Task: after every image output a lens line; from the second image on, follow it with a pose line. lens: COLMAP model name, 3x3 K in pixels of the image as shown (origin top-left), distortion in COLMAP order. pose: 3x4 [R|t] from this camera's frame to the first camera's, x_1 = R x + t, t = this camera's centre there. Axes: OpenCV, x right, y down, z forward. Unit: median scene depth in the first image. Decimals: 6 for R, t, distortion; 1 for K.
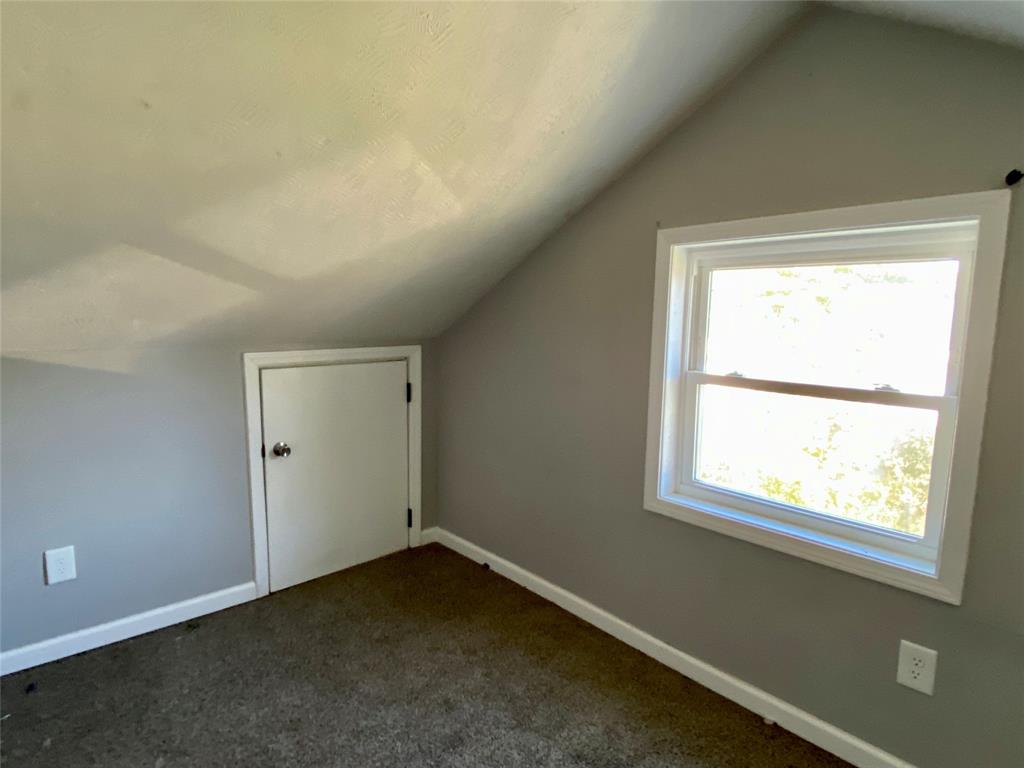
lens RADIAL K [[579.0, 0, 506.3], [0, 579.0, 383.9], [0, 0, 1]] dist [0.009287, -0.017531]
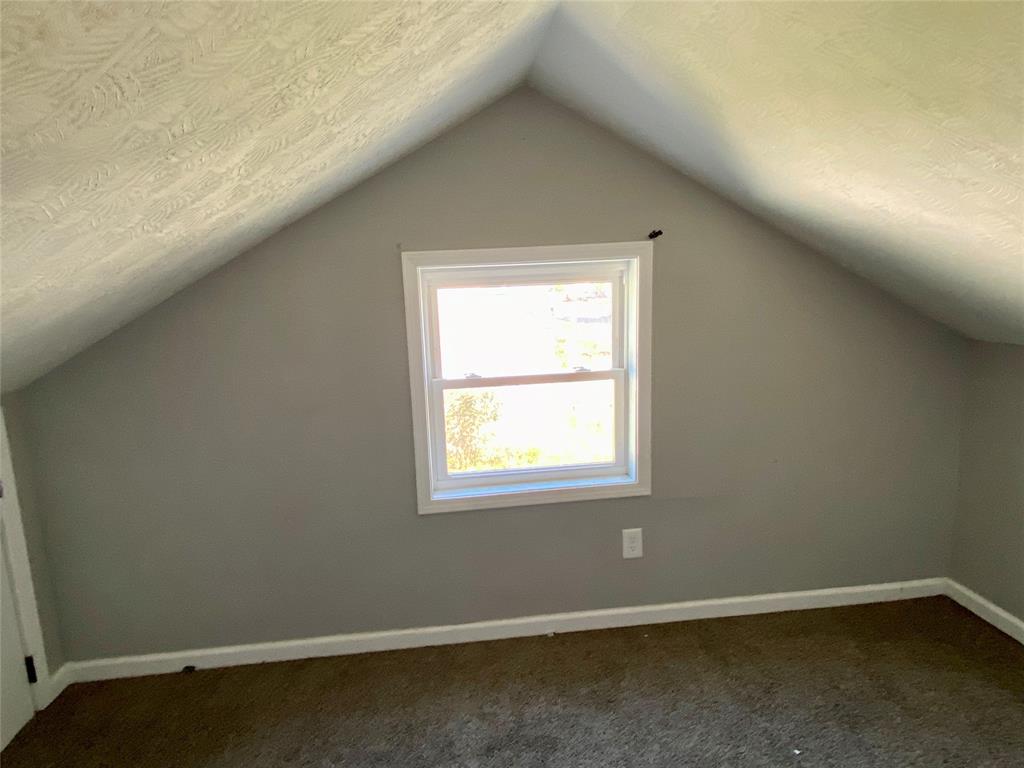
lens RADIAL K [[579.0, 0, 511.0], [0, 579.0, 376.9], [0, 0, 1]] dist [0.009287, -0.017531]
pose [[0.565023, -0.154665, 0.810449, -0.501915], [0.150218, 0.985140, 0.083275, -0.098003], [-0.811285, 0.074692, 0.579860, 0.242163]]
